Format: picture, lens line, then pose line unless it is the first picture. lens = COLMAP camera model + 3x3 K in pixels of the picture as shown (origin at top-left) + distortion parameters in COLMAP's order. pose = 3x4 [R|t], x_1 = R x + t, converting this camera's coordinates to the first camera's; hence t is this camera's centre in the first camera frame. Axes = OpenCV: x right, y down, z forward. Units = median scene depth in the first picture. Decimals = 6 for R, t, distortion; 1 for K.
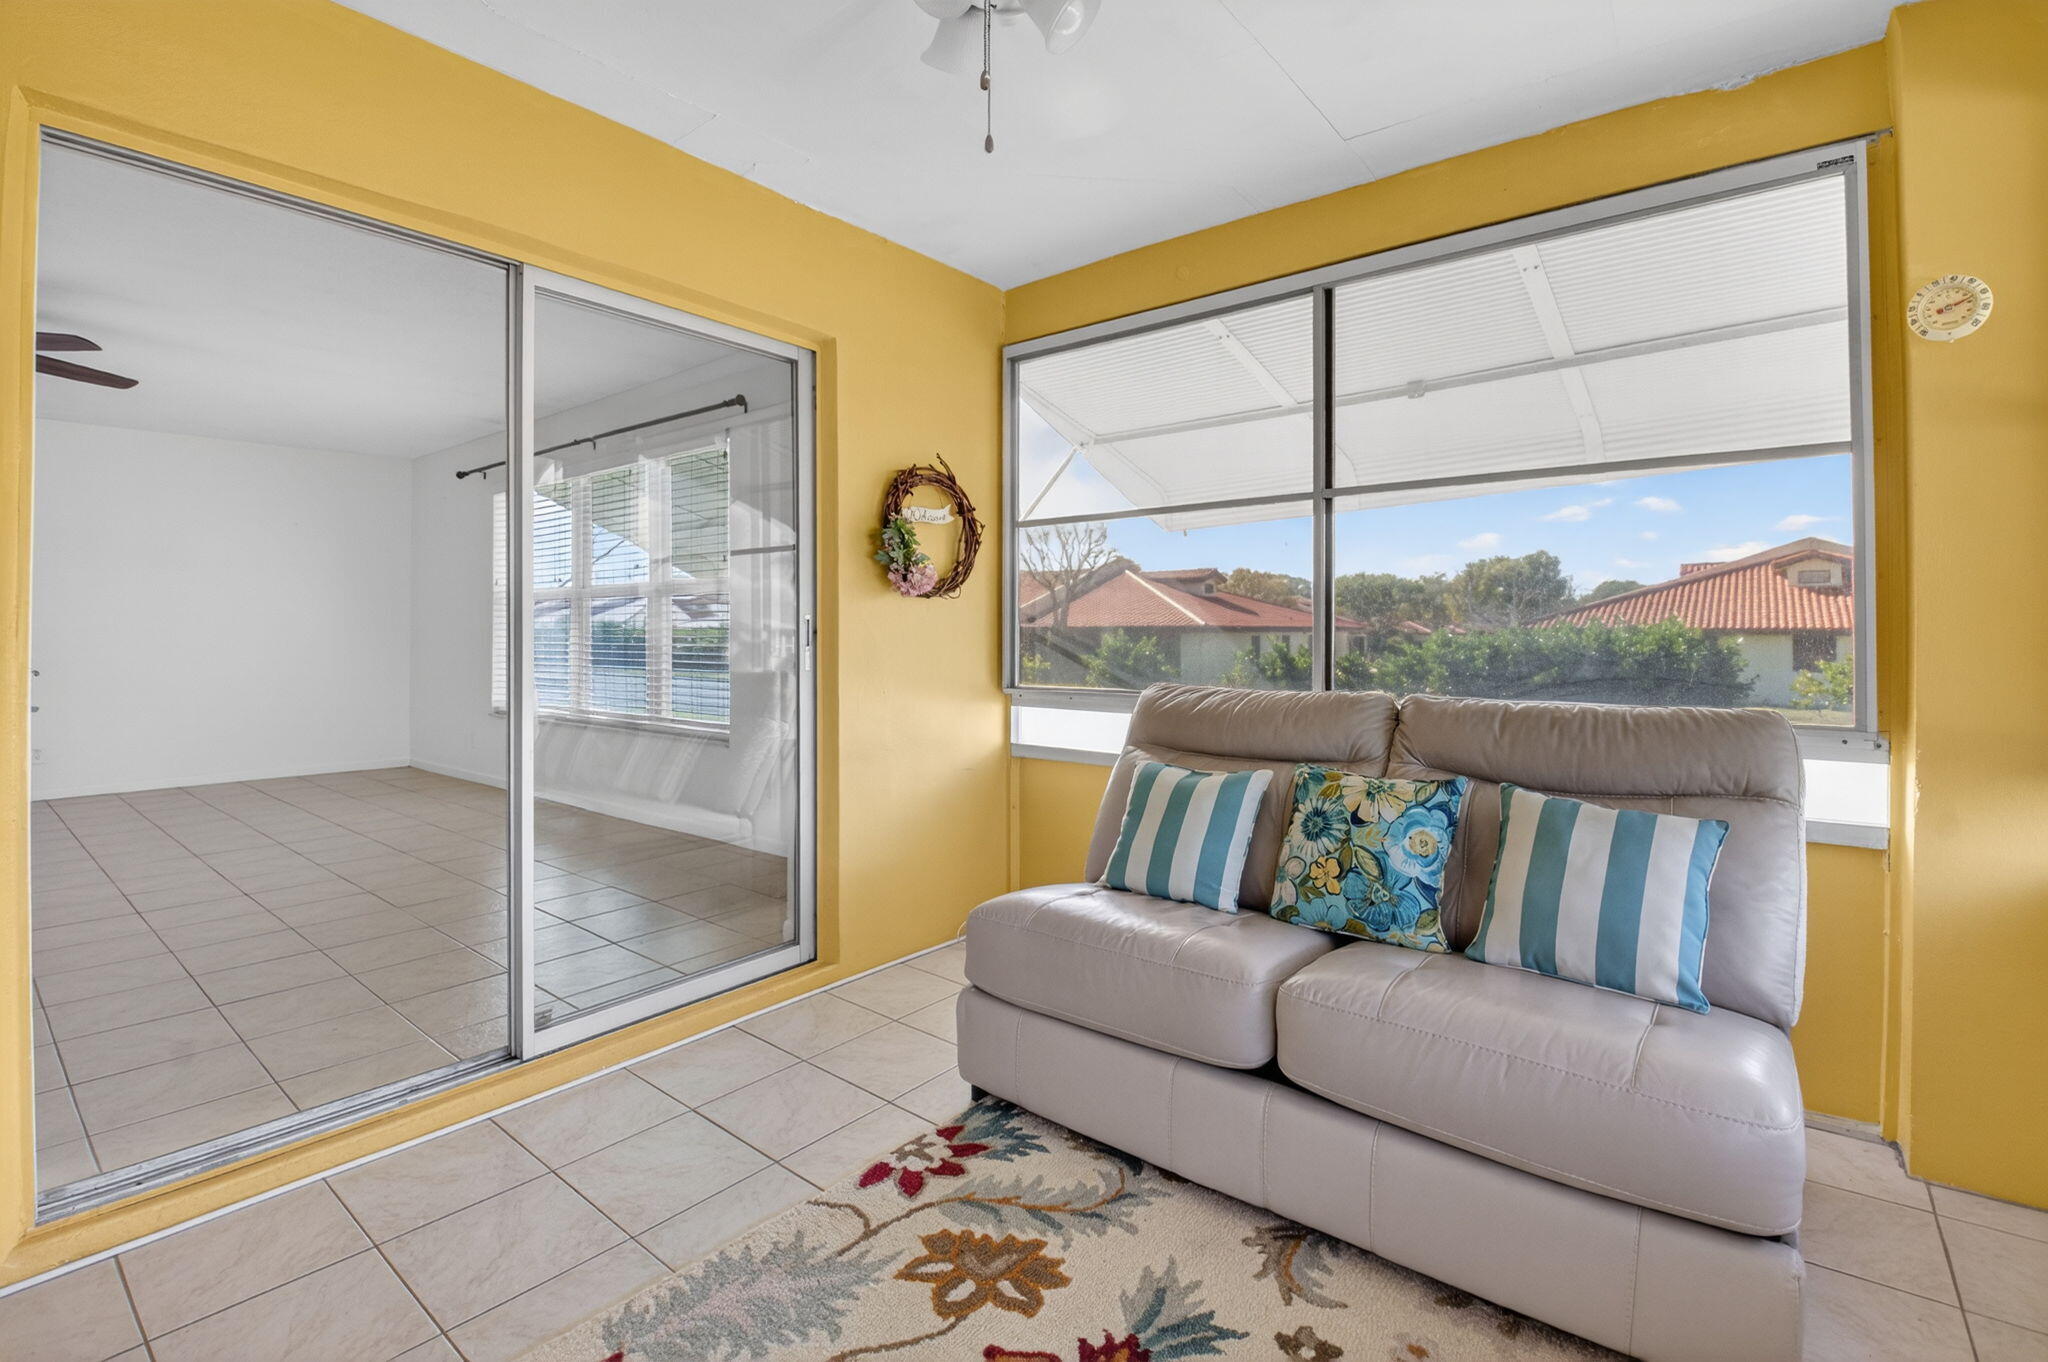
lens RADIAL K [[942.3, 0, 1042.5], [0, 942.3, 628.1], [0, 0, 1]] dist [0.002998, -0.015071]
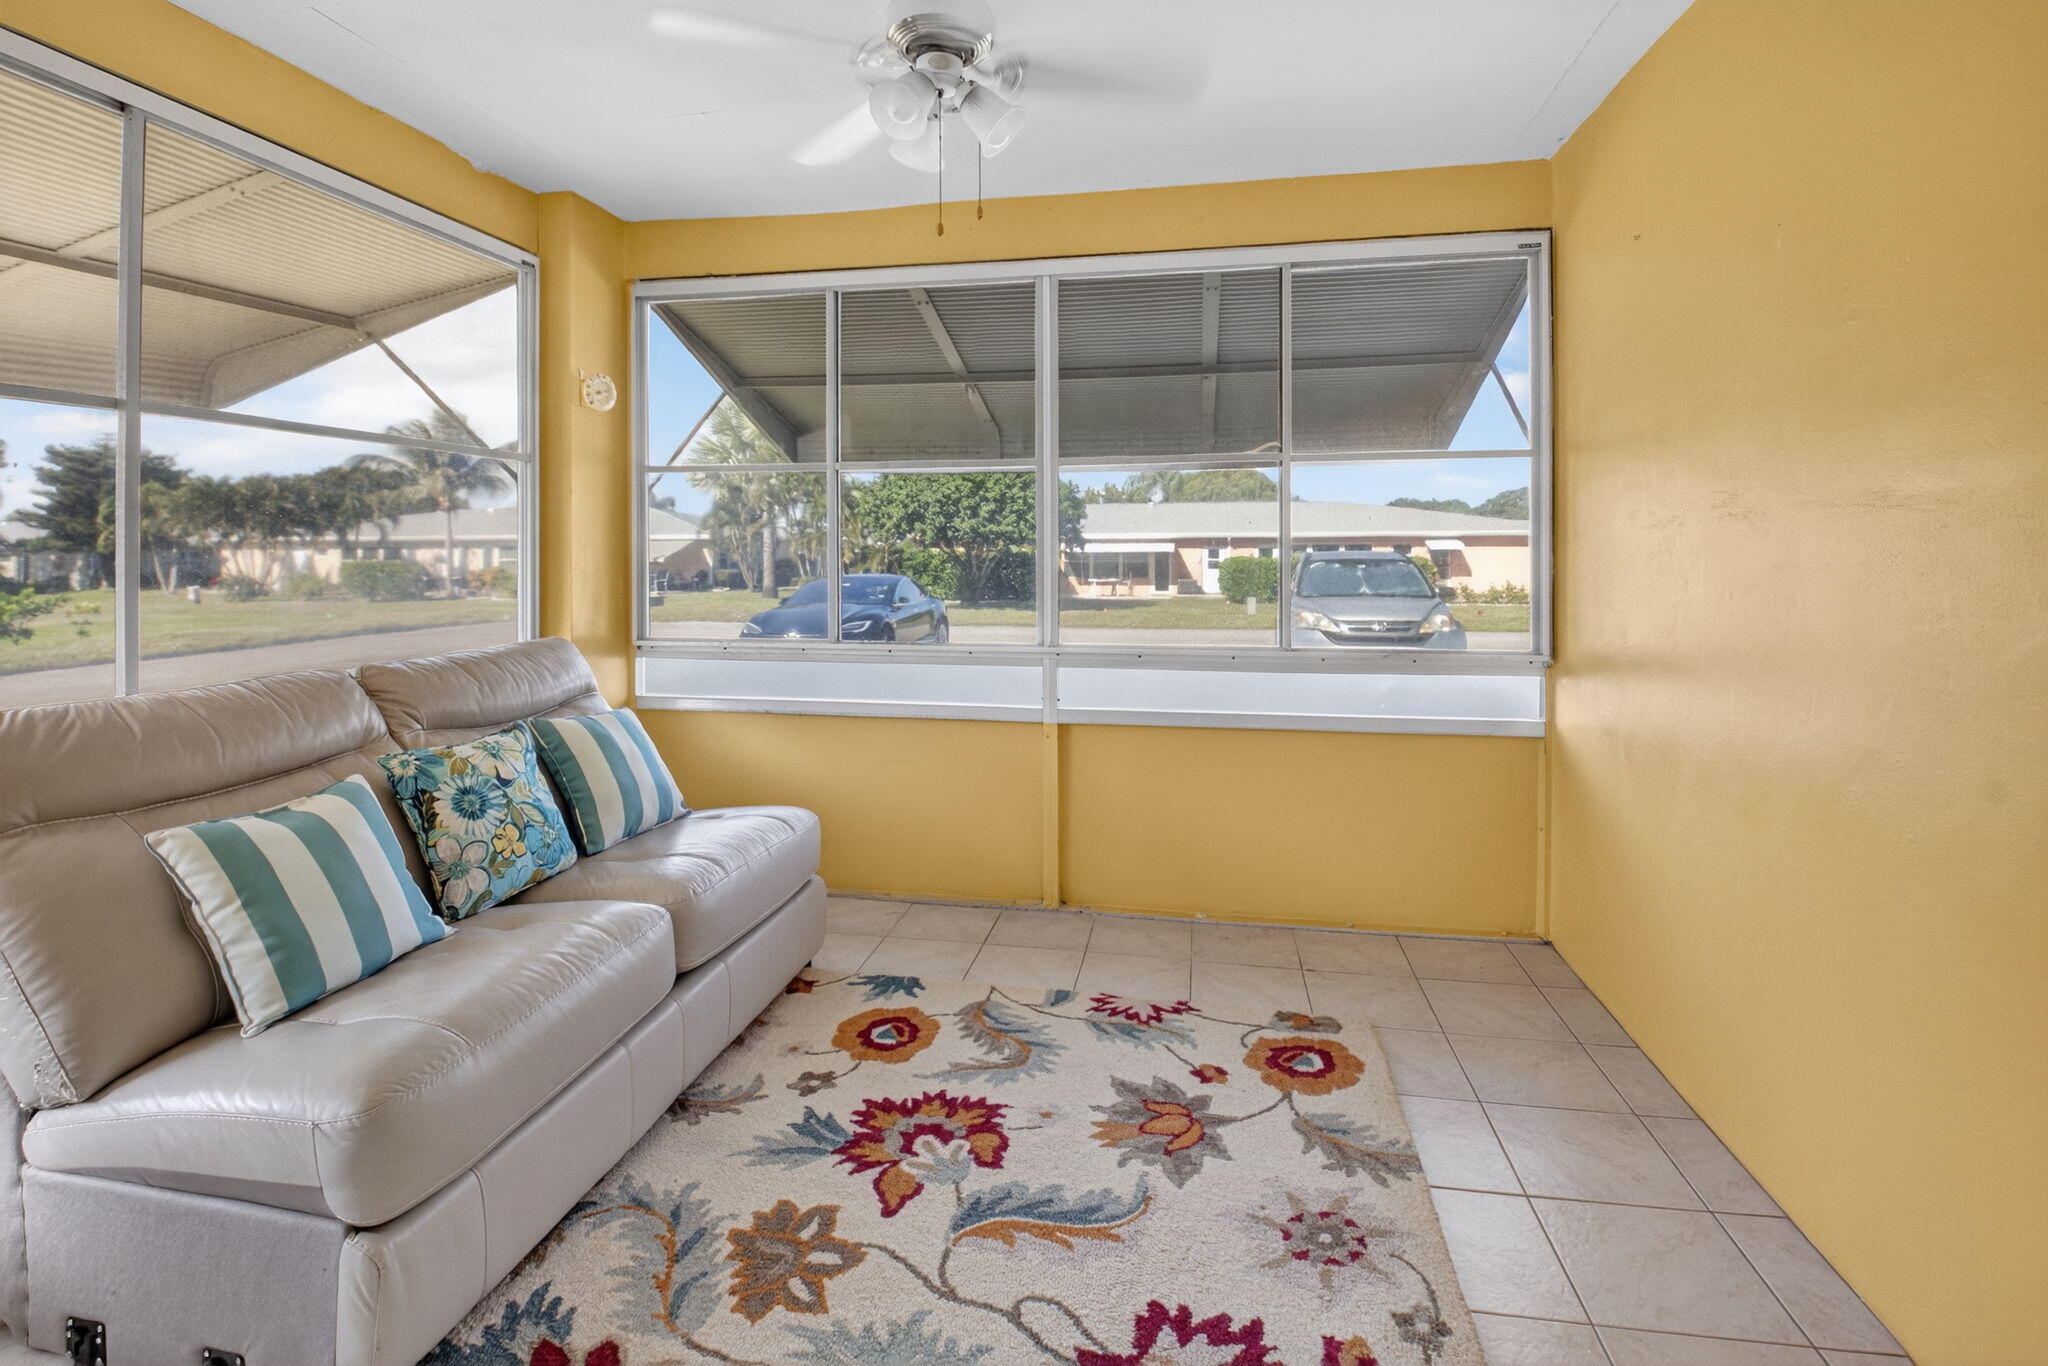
lens RADIAL K [[942.3, 0, 1026.3], [0, 942.3, 557.7], [0, 0, 1]] dist [0.002998, -0.015071]
pose [[-0.467342, -0.014076, 0.883965, -0.993145], [-0.009829, 0.999894, 0.010725, -0.065090], [-0.884022, -0.003676, -0.467431, 1.180910]]
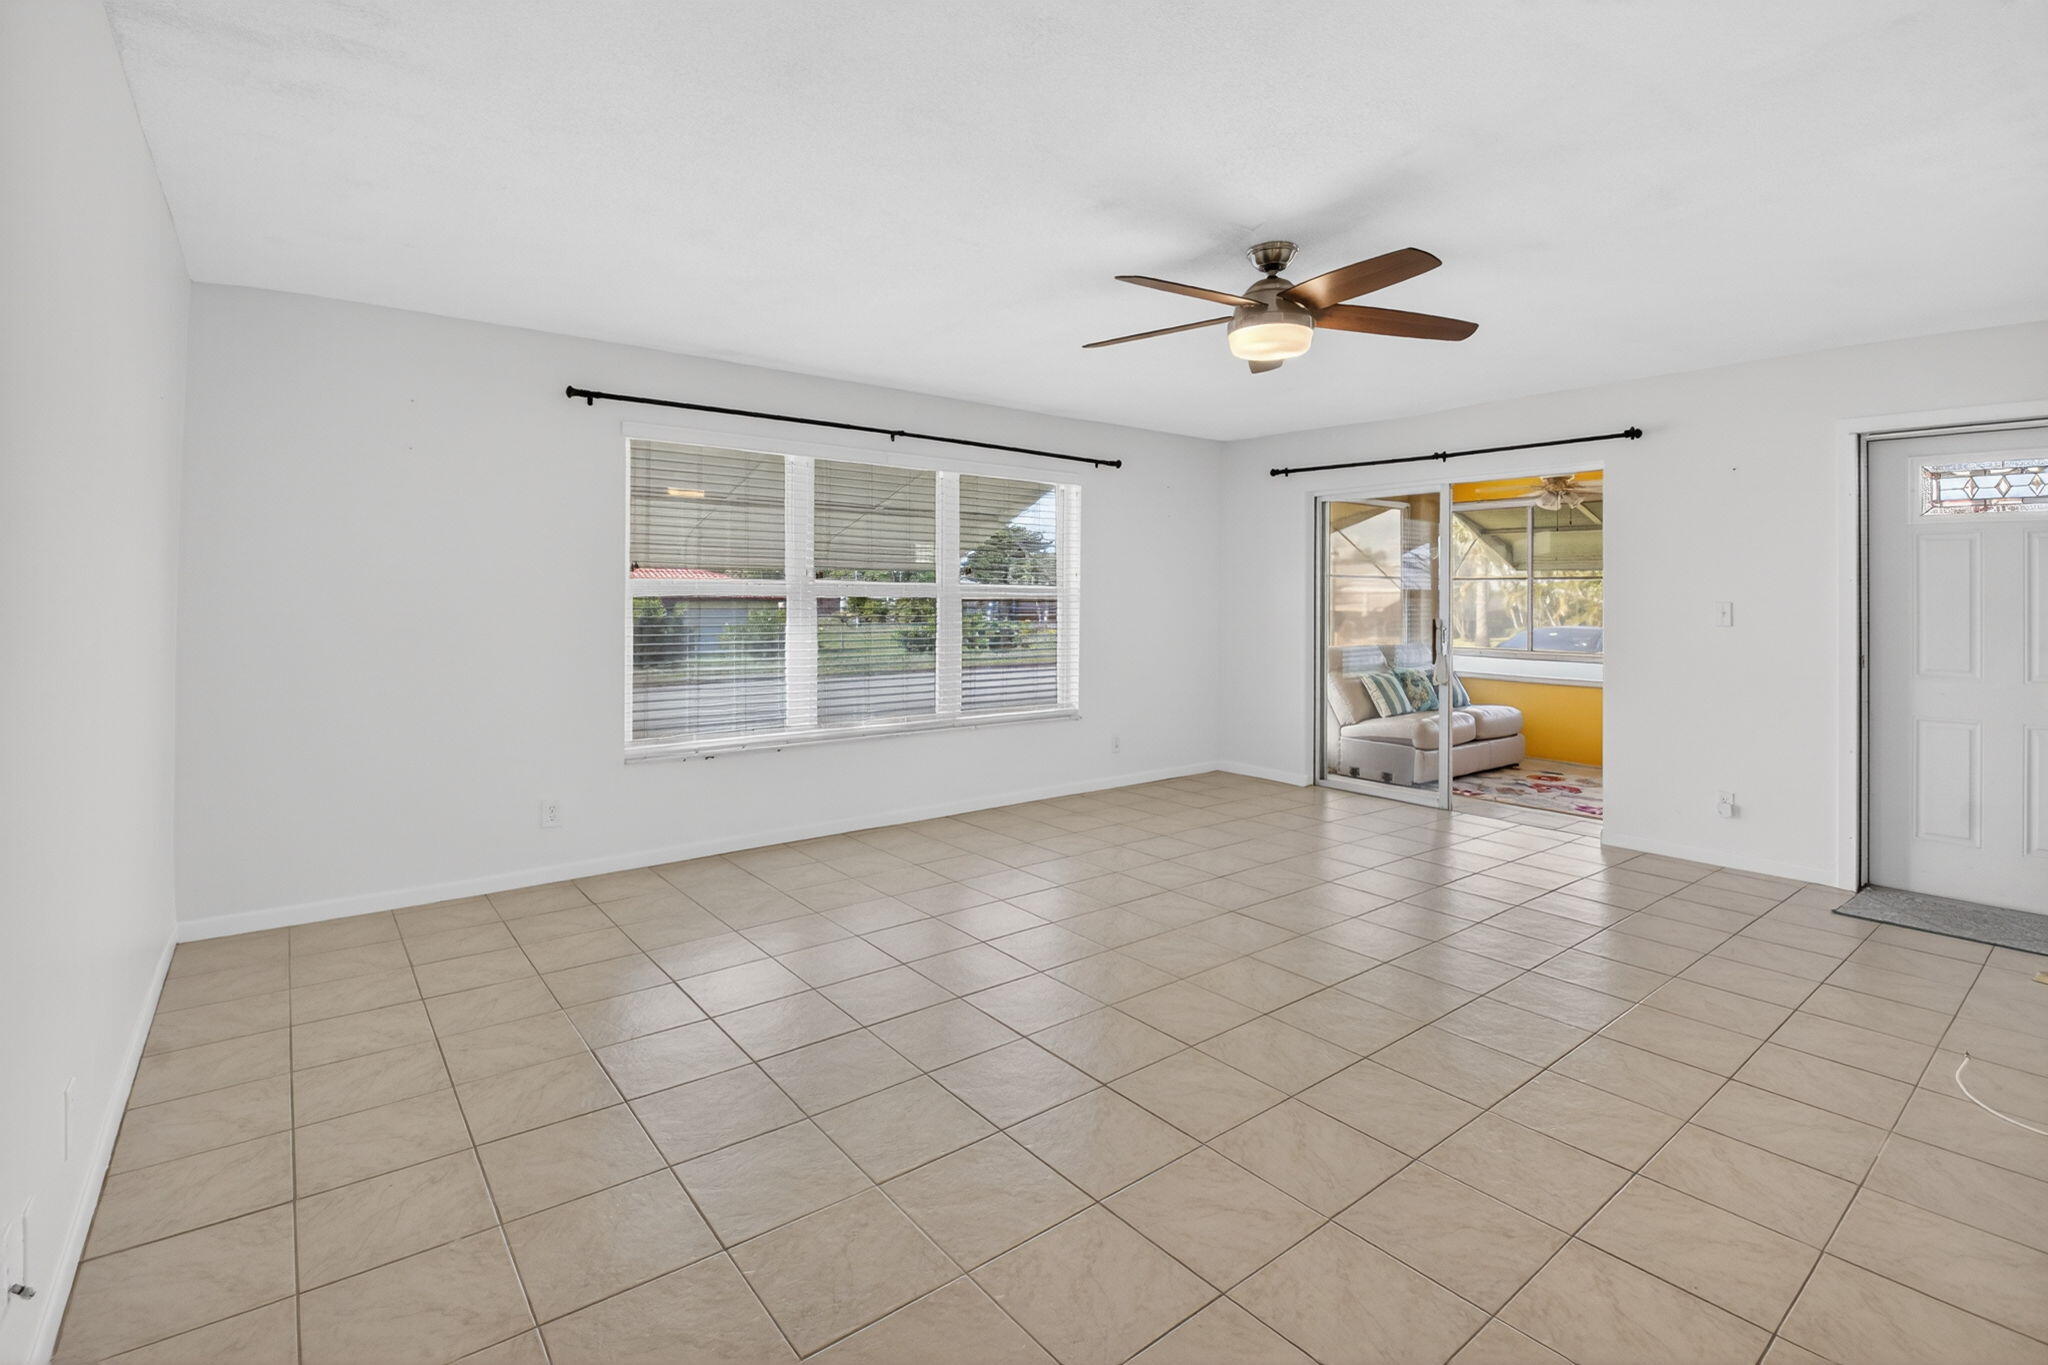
lens RADIAL K [[942.3, 0, 1005.1], [0, 942.3, 583.8], [0, 0, 1]] dist [0.002998, -0.015071]
pose [[0.241175, 0.007006, 0.970456, -4.335957], [-0.014373, 0.999890, -0.003647, -0.143663], [-0.970375, -0.013069, 0.241249, 2.054765]]
